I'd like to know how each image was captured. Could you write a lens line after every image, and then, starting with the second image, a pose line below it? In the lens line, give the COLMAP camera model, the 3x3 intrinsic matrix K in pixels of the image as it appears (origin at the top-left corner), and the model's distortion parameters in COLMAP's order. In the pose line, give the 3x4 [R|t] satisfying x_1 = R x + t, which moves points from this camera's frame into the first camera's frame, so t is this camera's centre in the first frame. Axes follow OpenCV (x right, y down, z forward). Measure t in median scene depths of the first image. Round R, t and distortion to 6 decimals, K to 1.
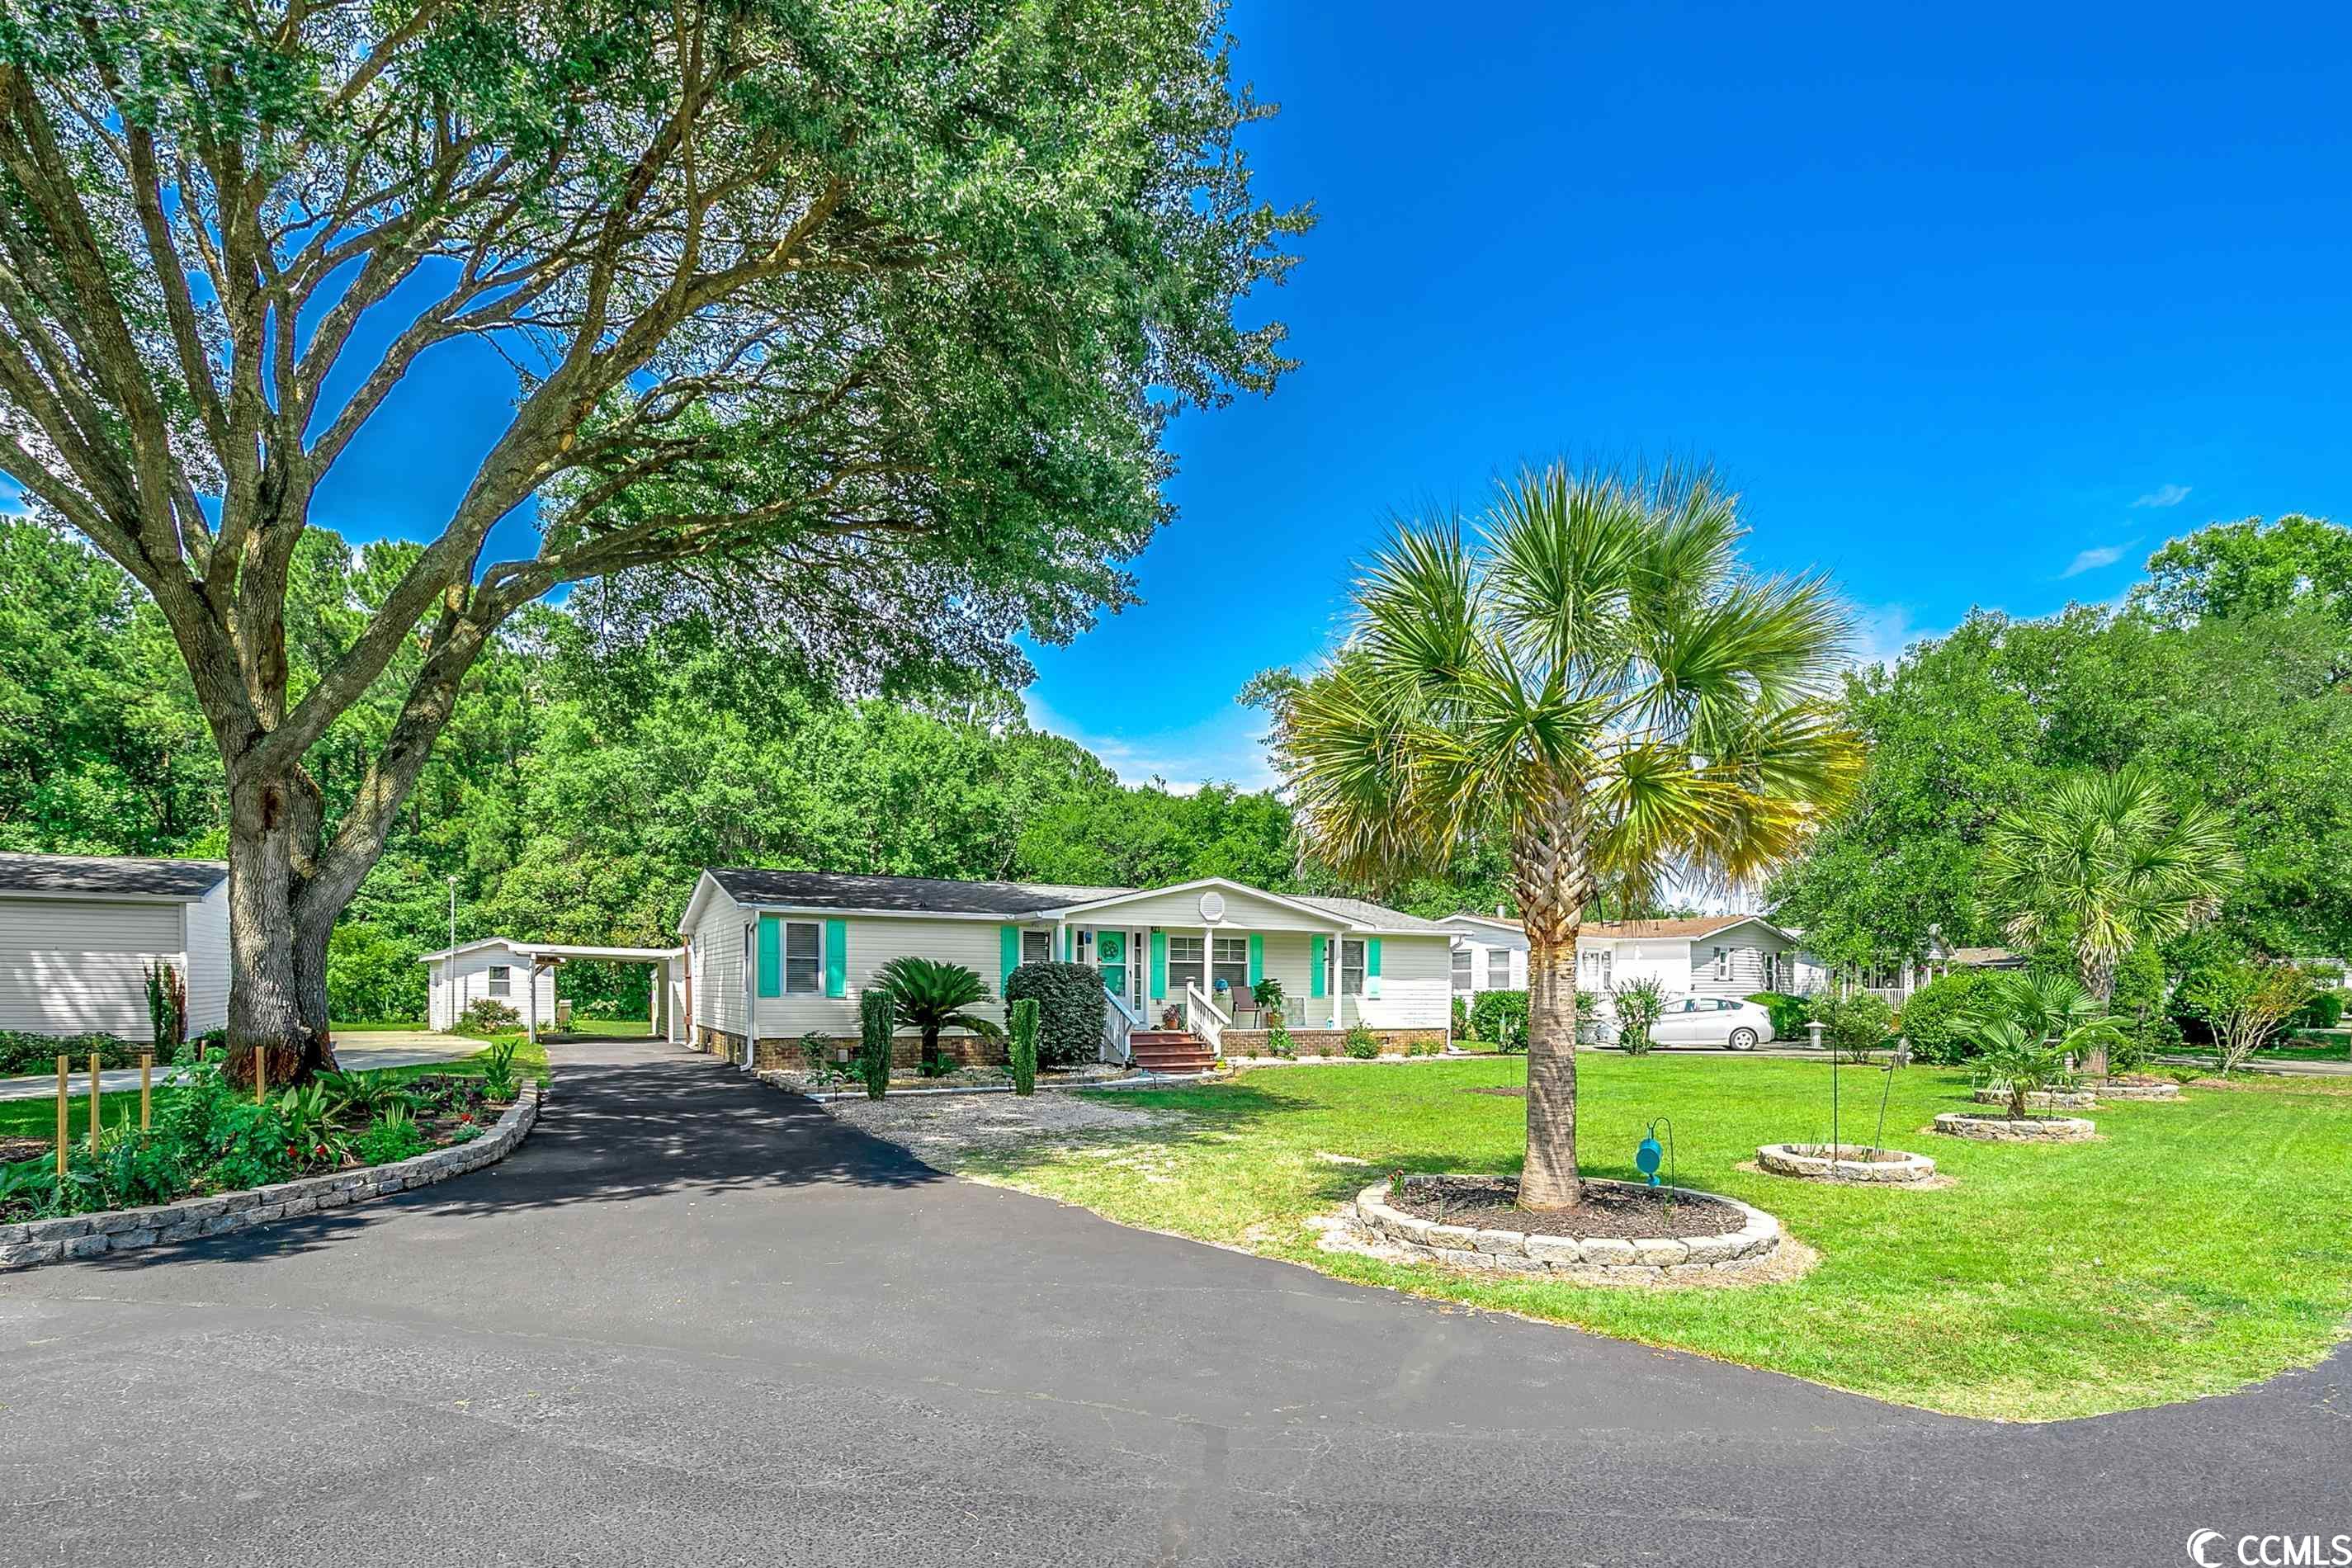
lens RADIAL K [[1127.1, 0, 1178.0], [0, 1127.1, 779.0], [0, 0, 1]] dist [-0.003340, 0.000993]
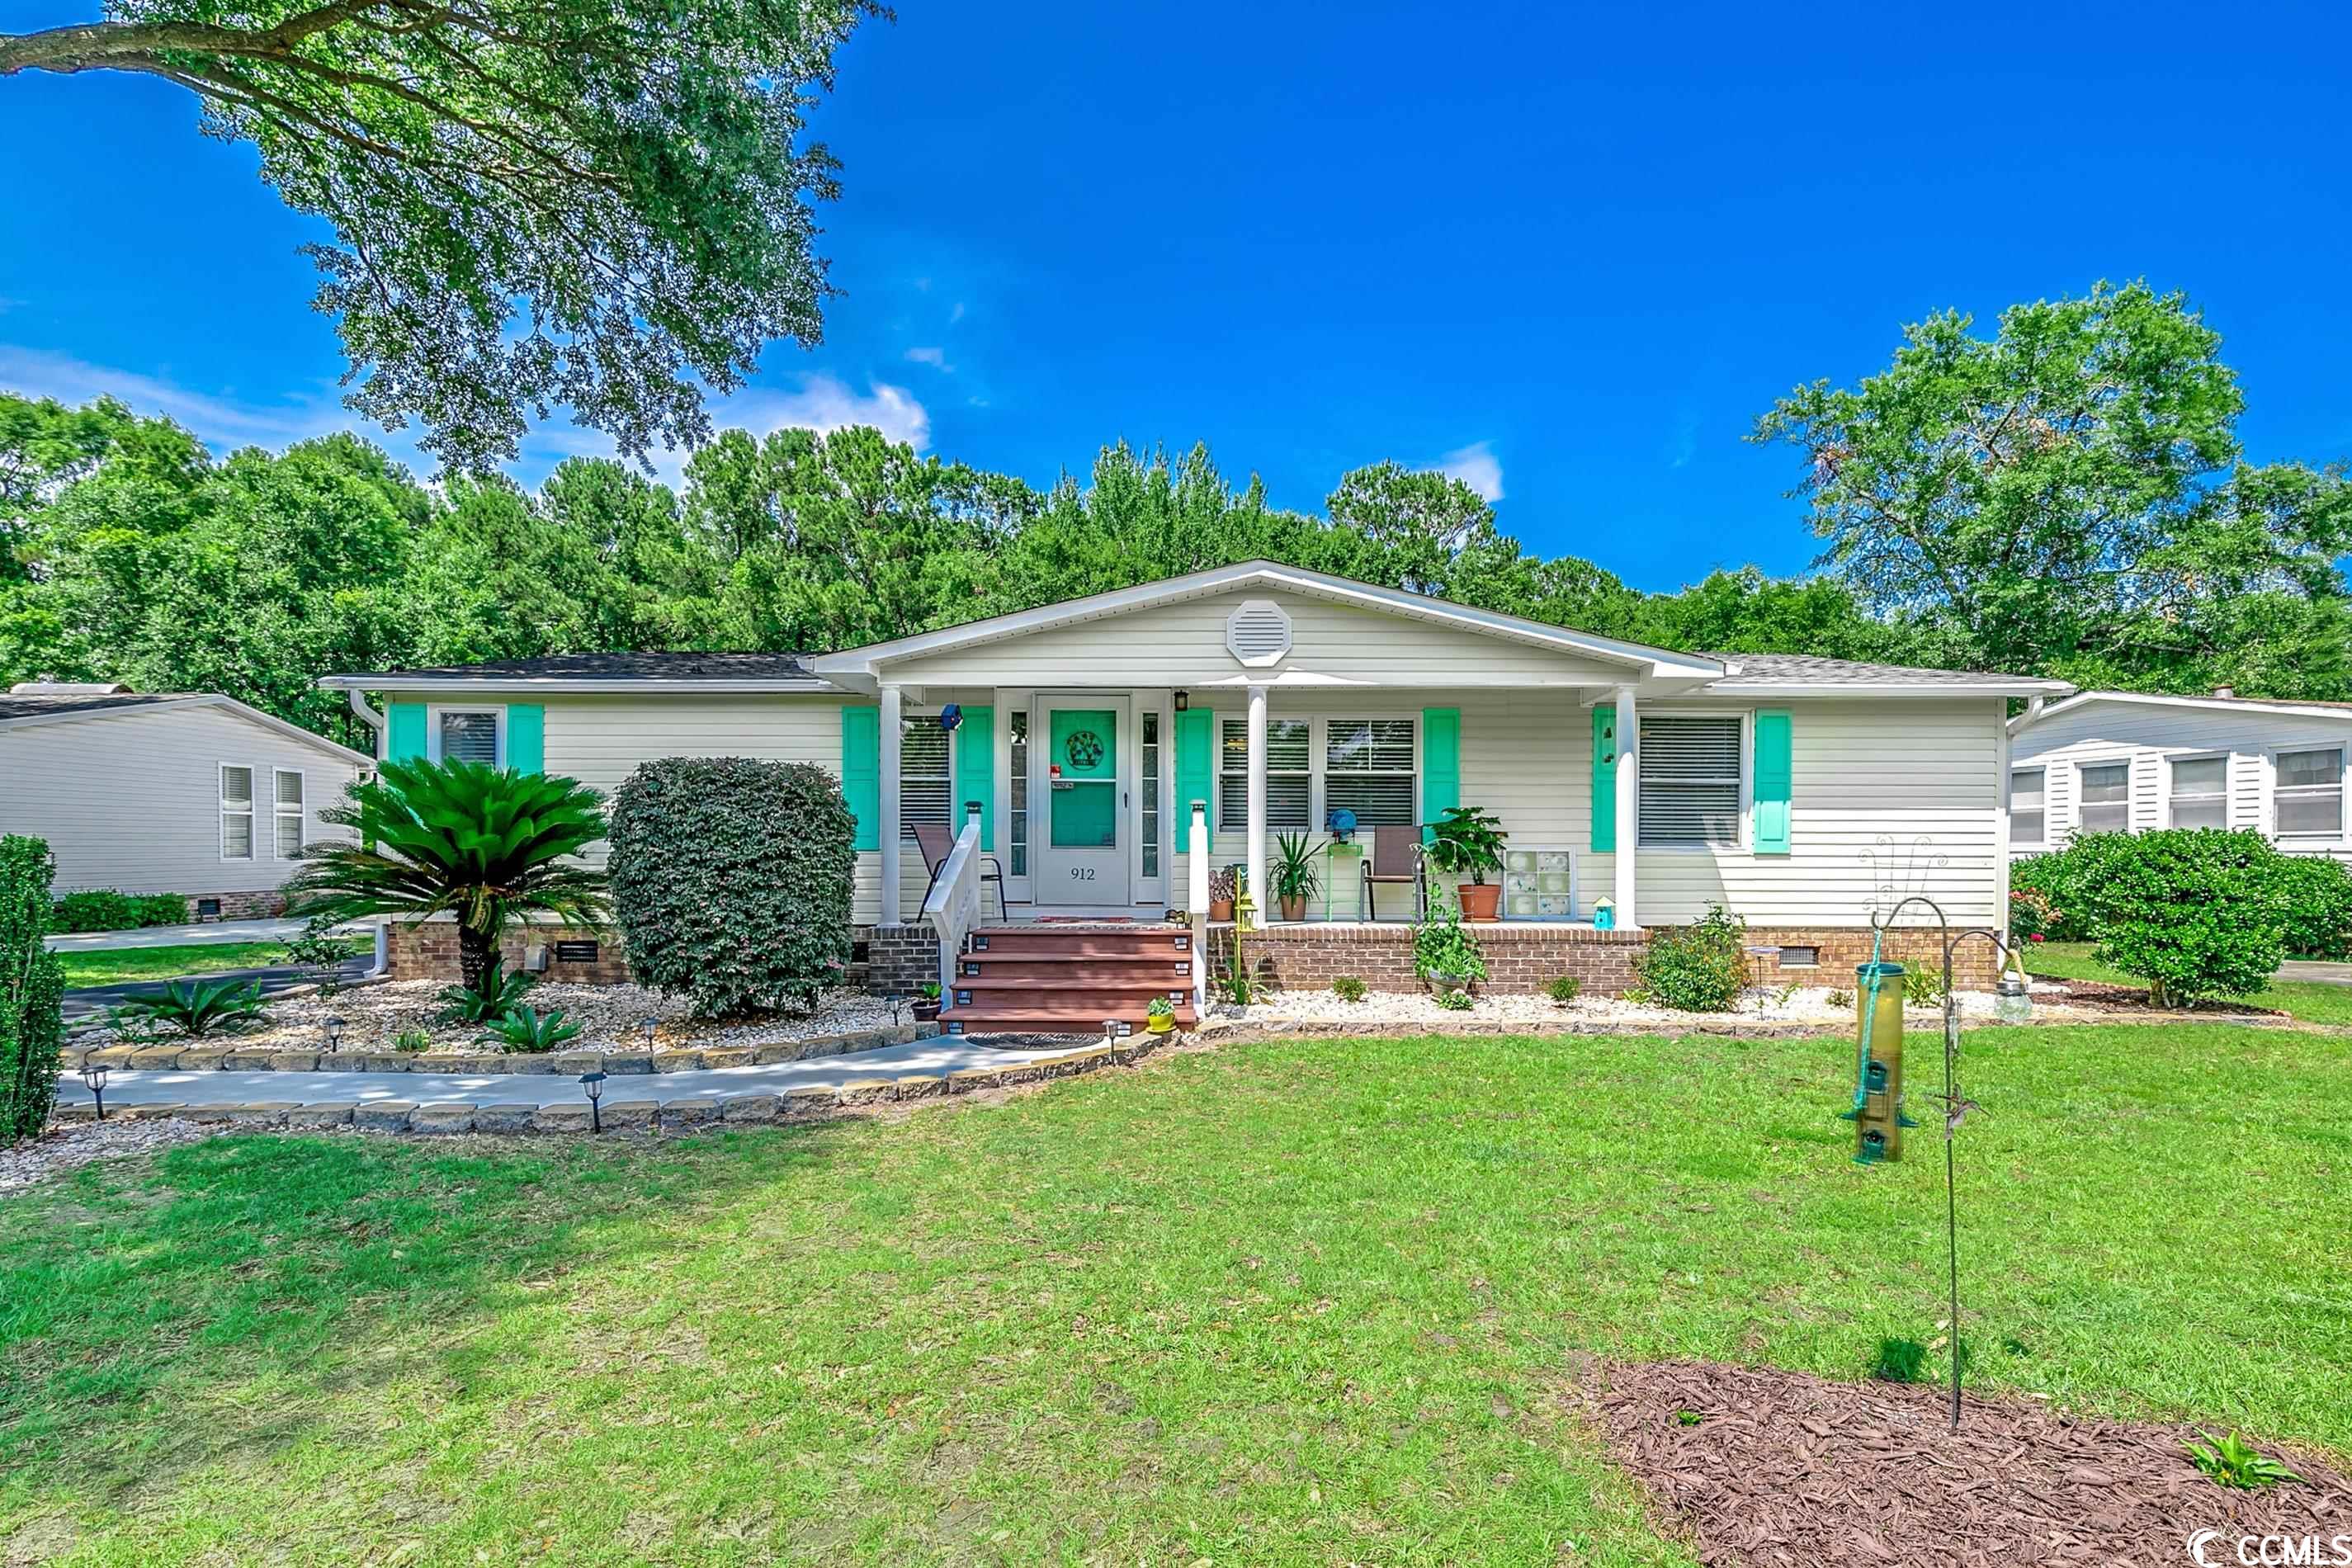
lens RADIAL K [[1127.1, 0, 1178.0], [0, 1127.1, 779.0], [0, 0, 1]] dist [-0.003340, 0.000993]
pose [[0.878824, -0.030473, -0.476173, 0.192819], [0.086696, 0.991545, 0.096552, 0.117519], [0.469204, -0.126135, 0.874035, 0.585466]]
